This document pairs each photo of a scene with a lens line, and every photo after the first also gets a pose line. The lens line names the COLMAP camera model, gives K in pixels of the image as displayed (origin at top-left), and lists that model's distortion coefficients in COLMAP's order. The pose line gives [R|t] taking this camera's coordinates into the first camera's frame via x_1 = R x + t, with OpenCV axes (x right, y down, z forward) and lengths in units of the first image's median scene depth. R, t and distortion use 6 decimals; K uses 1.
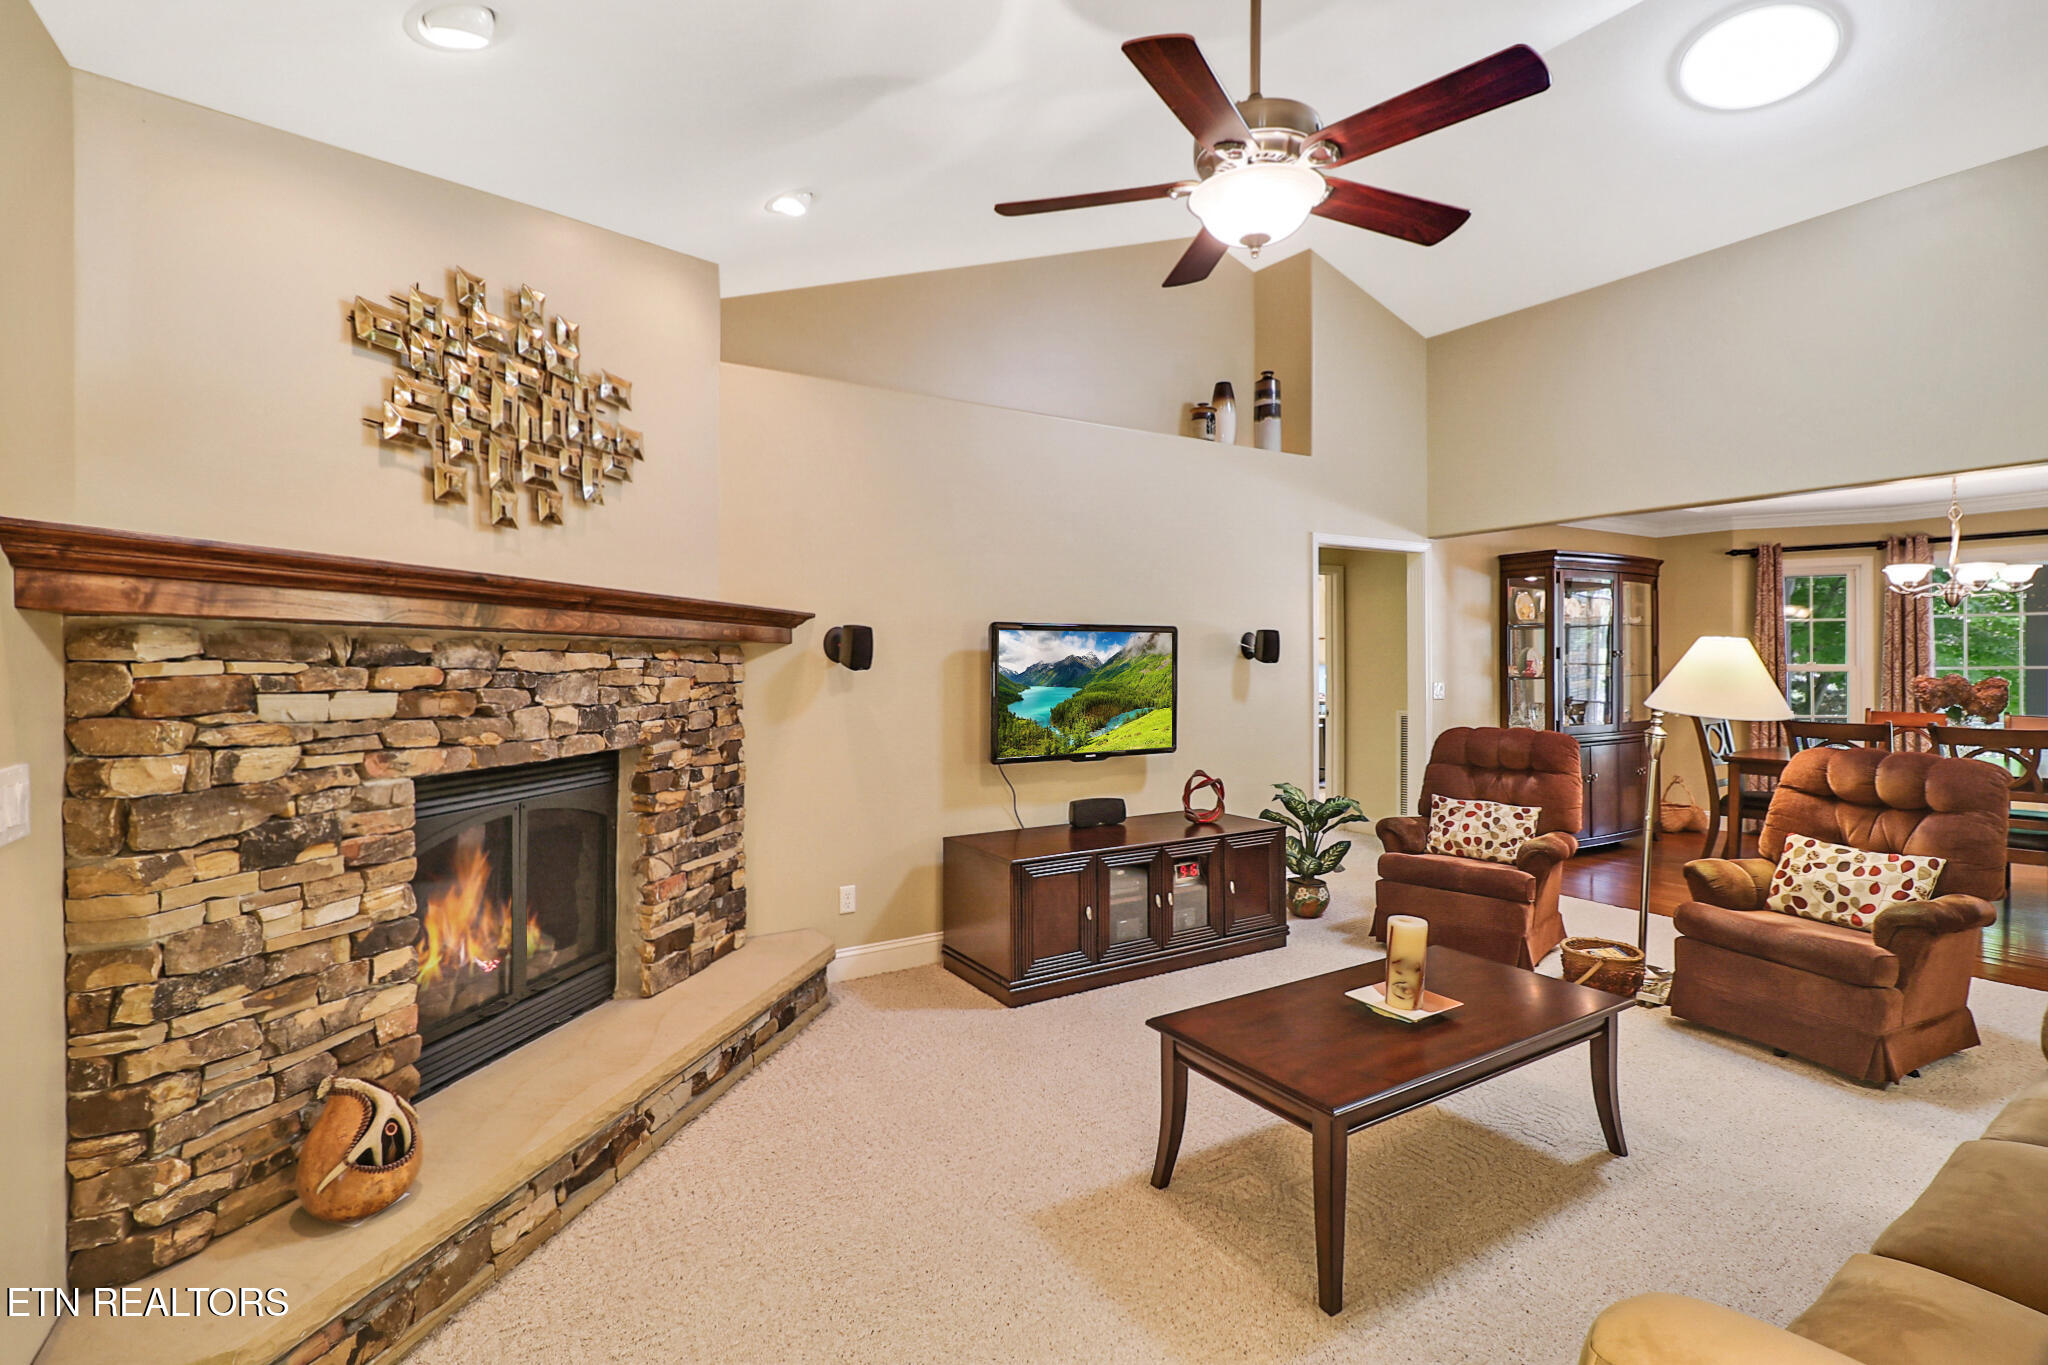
lens RADIAL K [[940.6, 0, 1000.8], [0, 940.6, 659.0], [0, 0, 1]] dist [-0.010353, -0.003960]
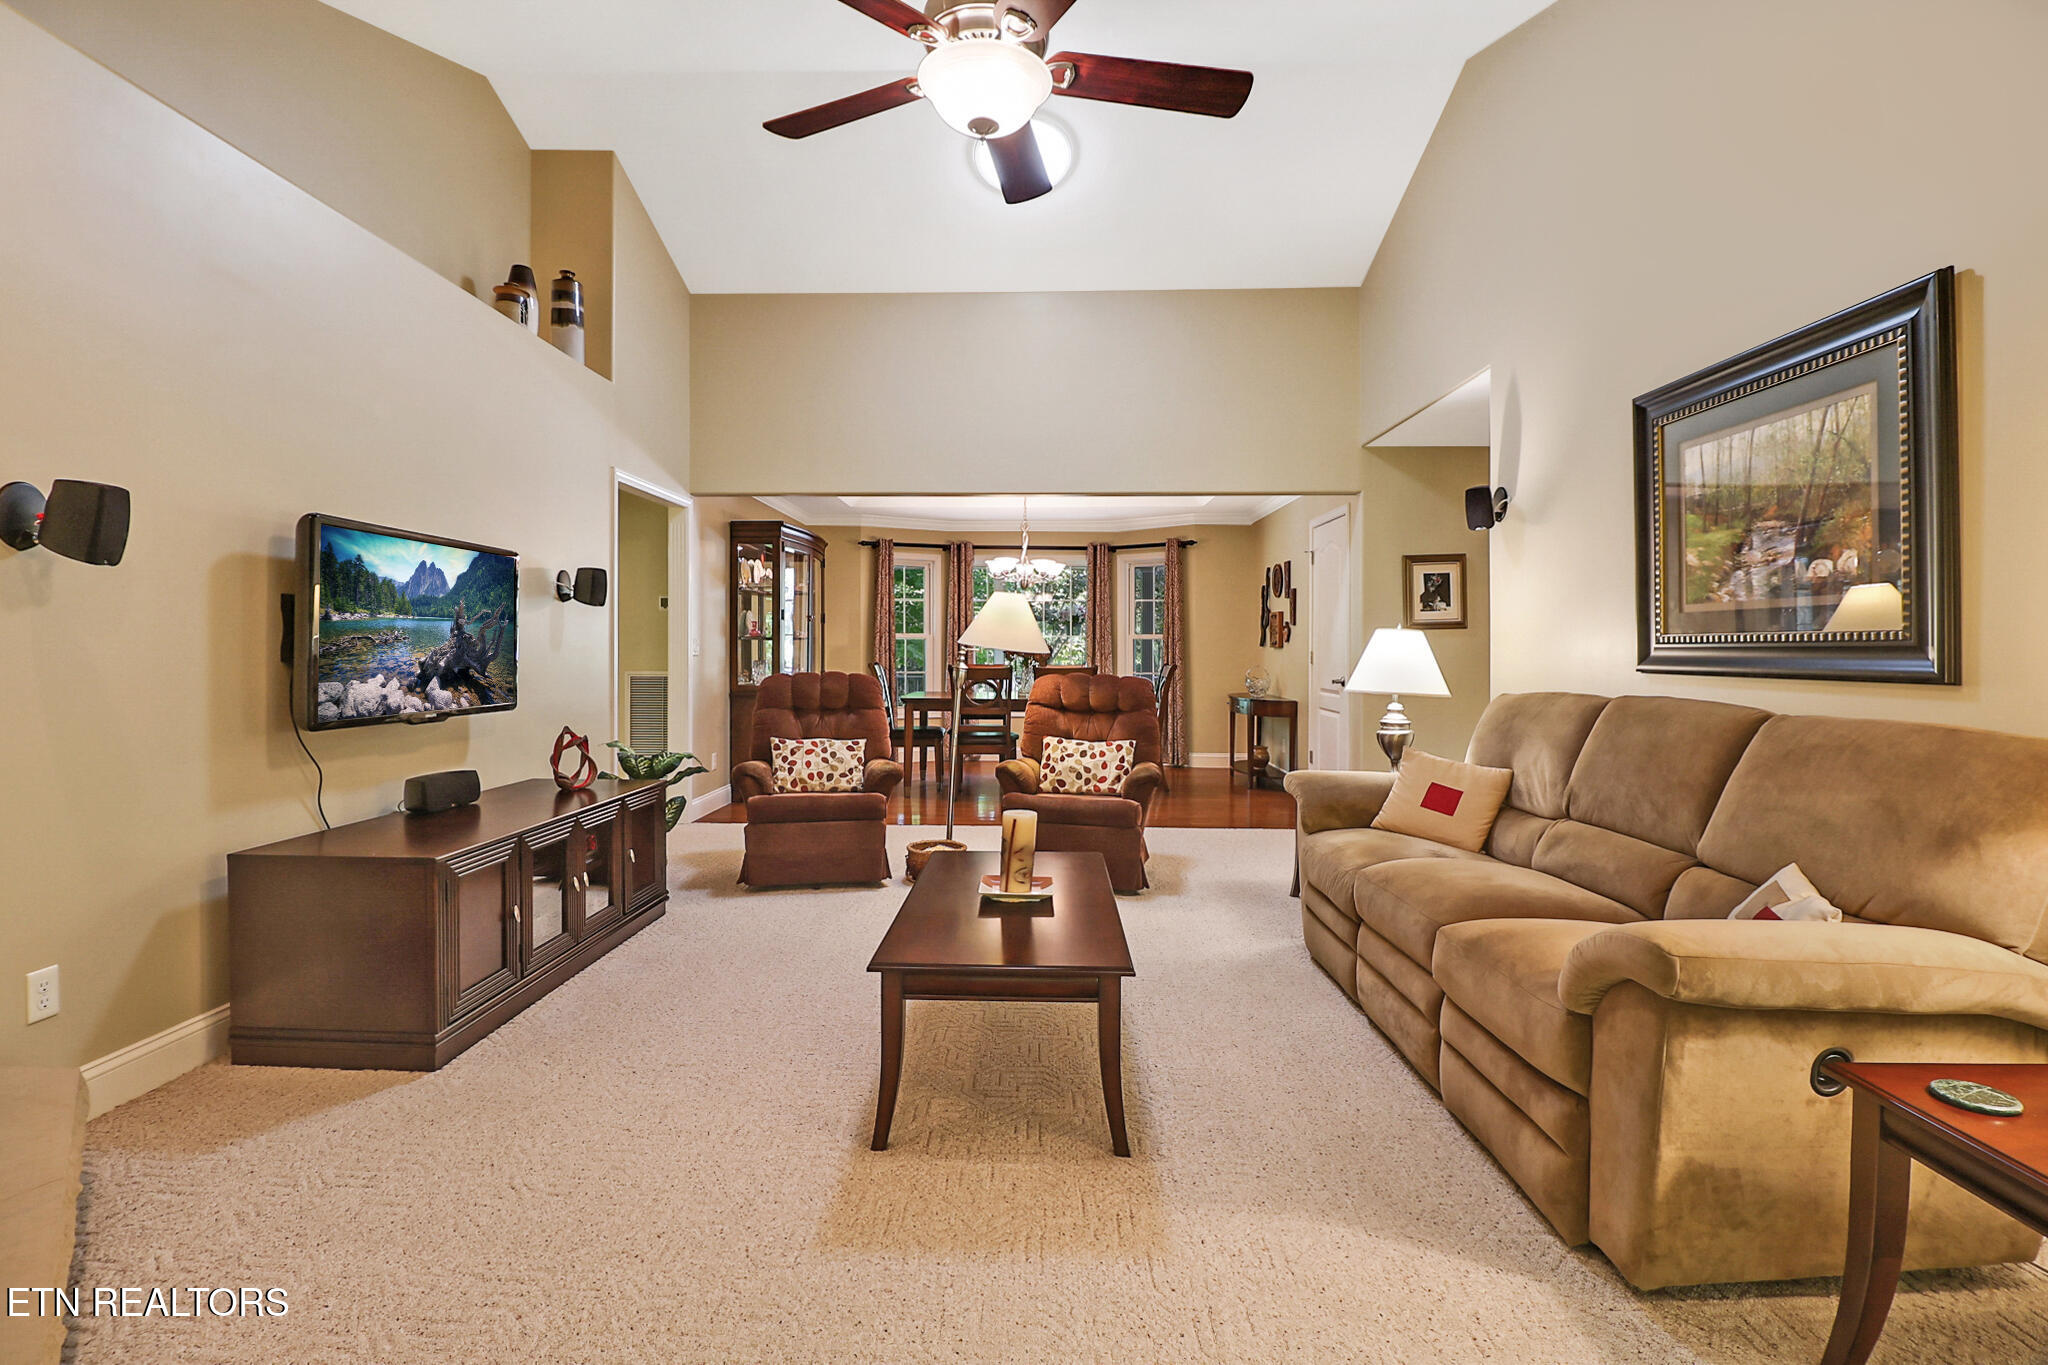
lens RADIAL K [[940.6, 0, 997.4], [0, 940.6, 674.8], [0, 0, 1]] dist [-0.010353, -0.003960]
pose [[0.545488, -0.013495, 0.838010, -0.368211], [-0.010183, 0.999690, 0.022727, 0.066773], [-0.838057, -0.020931, 0.545182, 0.310525]]
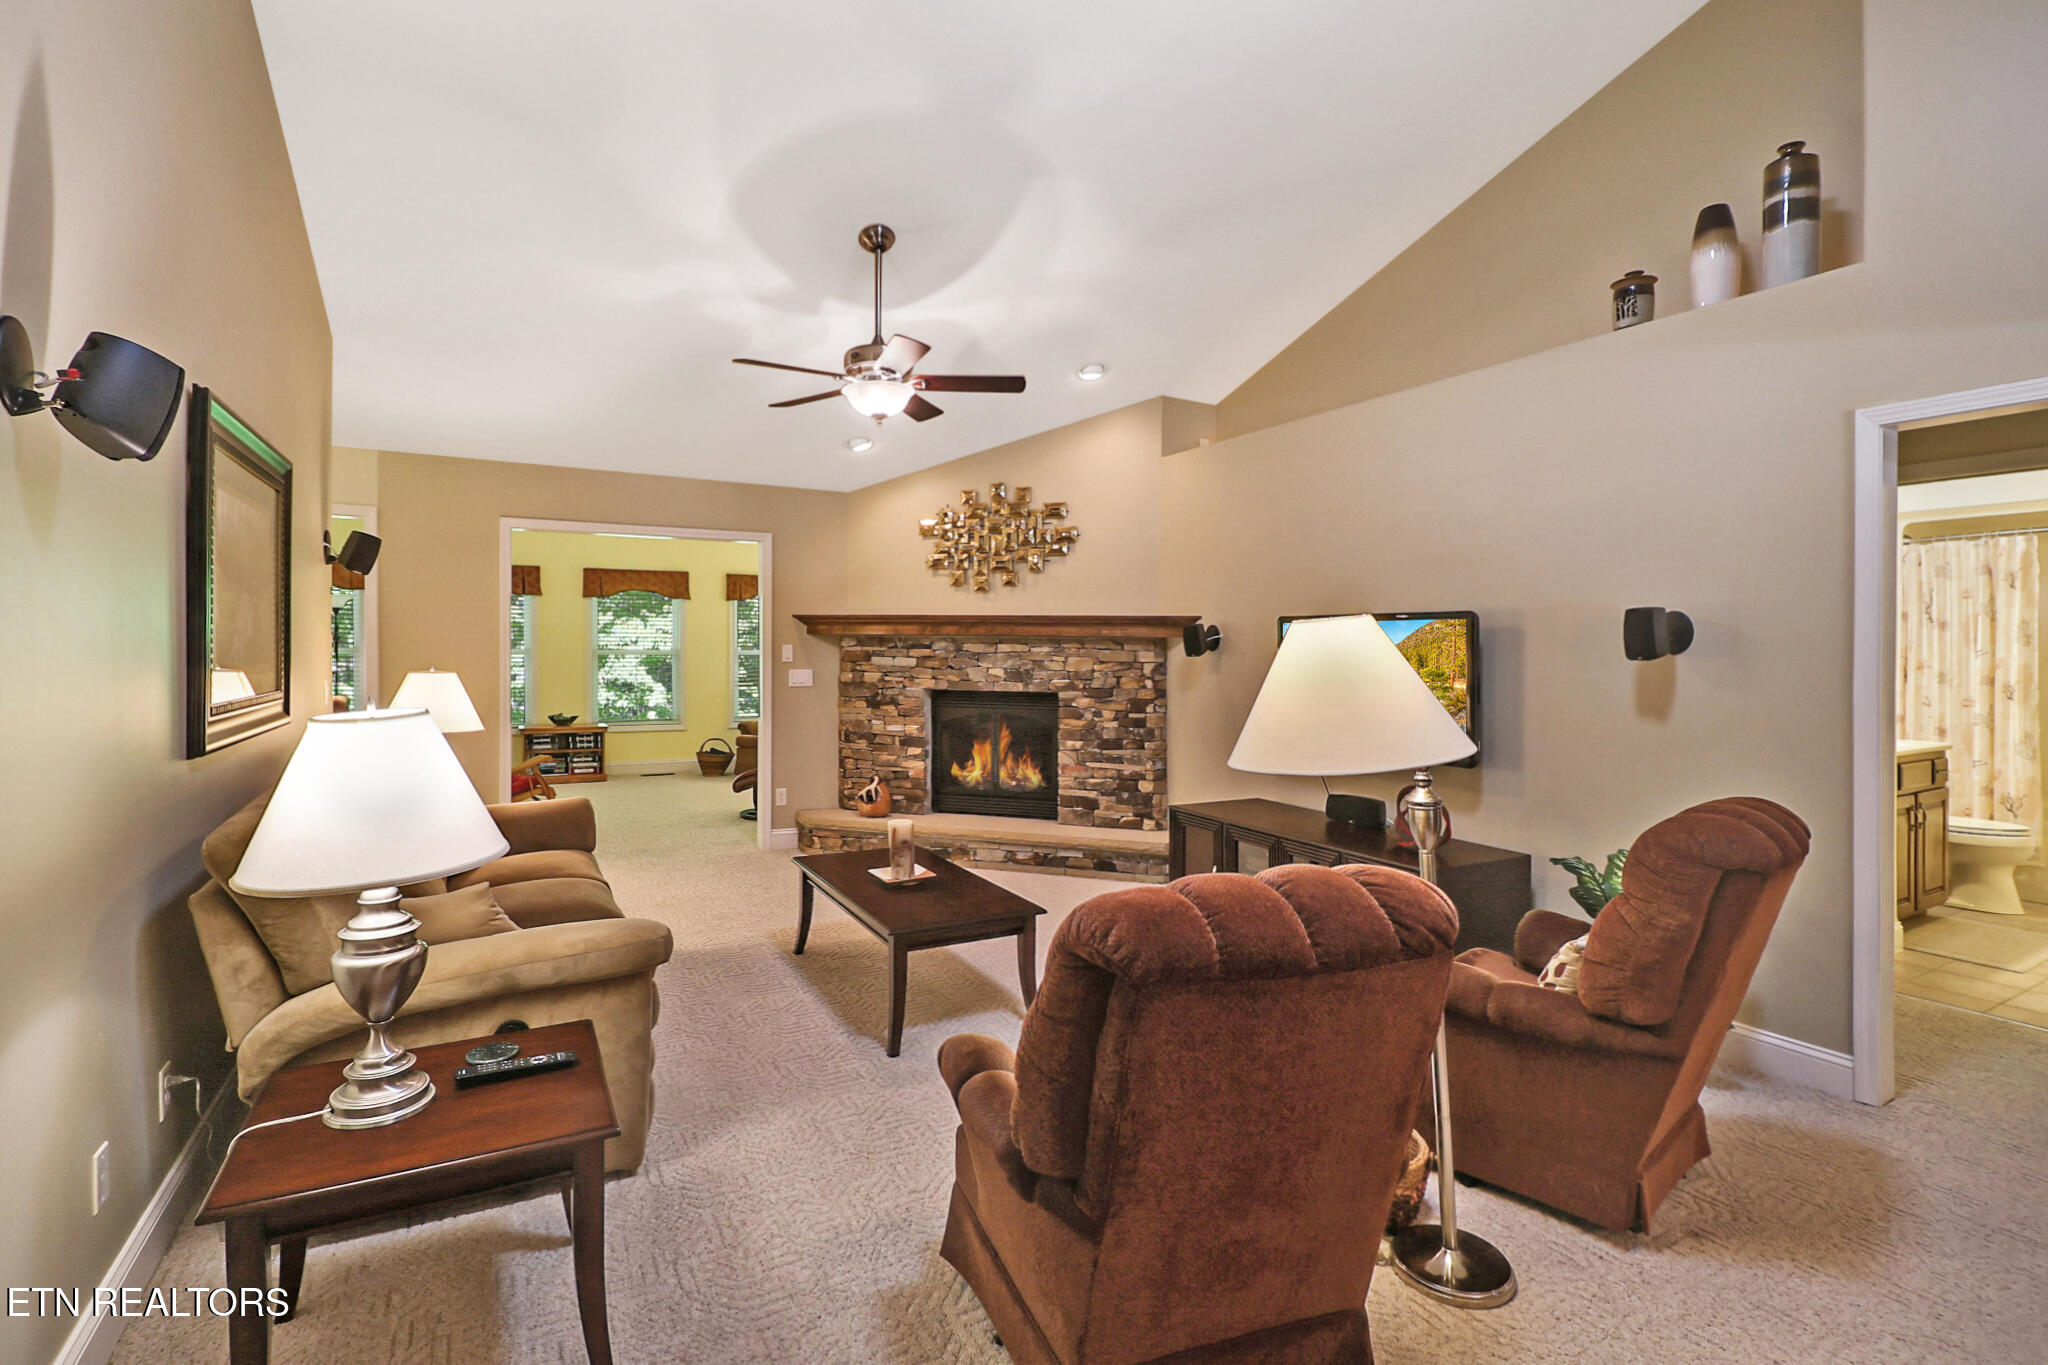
lens RADIAL K [[951.2, 0, 1031.8], [0, 951.2, 651.7], [0, 0, 1]] dist [-0.026102, -0.001428]
pose [[-0.042845, 0.007475, -0.999054, 1.381615], [-0.006151, 0.999951, 0.007746, -0.005193], [0.999063, 0.006477, -0.042797, 0.906368]]
